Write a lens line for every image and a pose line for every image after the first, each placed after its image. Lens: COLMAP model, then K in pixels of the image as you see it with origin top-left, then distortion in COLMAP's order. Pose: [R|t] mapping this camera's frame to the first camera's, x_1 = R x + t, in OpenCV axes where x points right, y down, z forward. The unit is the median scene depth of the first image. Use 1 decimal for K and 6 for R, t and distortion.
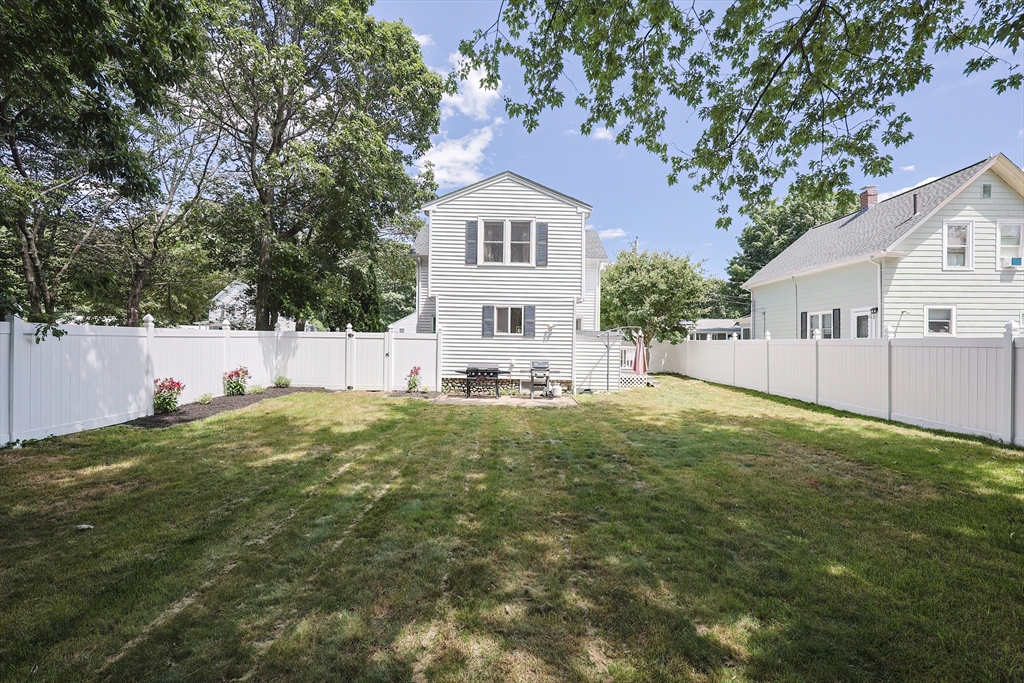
lens RADIAL K [[427.9, 0, 516.9], [0, 427.9, 339.3], [0, 0, 1]] dist [-0.002421, -0.000078]
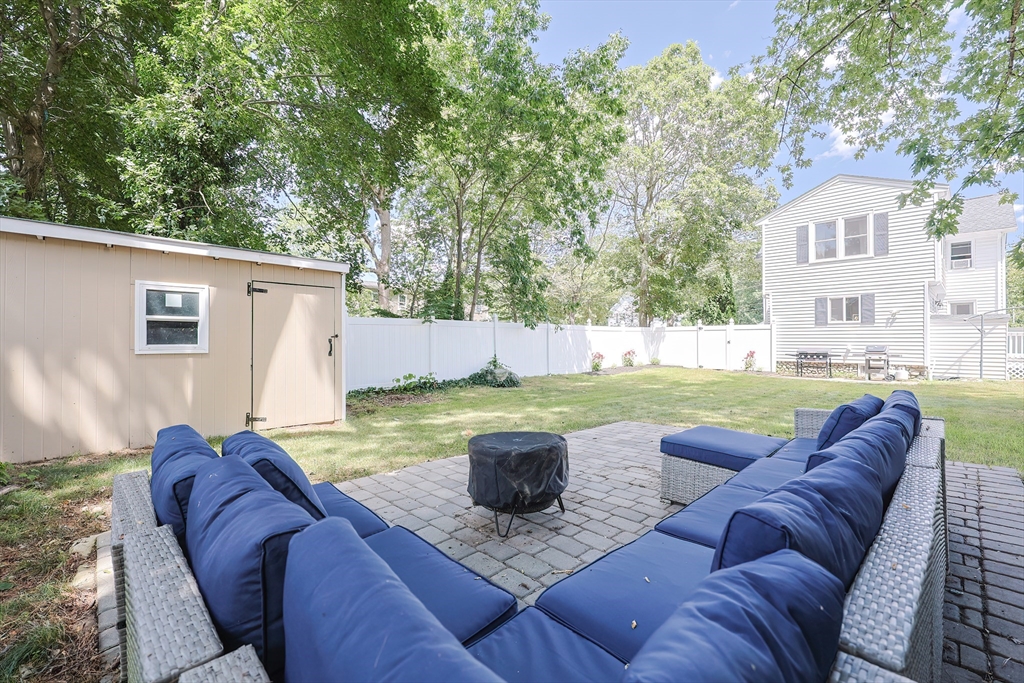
lens RADIAL K [[427.9, 0, 517.9], [0, 427.9, 338.2], [0, 0, 1]] dist [-0.002421, -0.000078]
pose [[0.676210, -0.019803, -0.736443, 0.220448], [0.011390, 0.999800, -0.016426, 0.037979], [0.736621, 0.002720, 0.676300, -0.352035]]
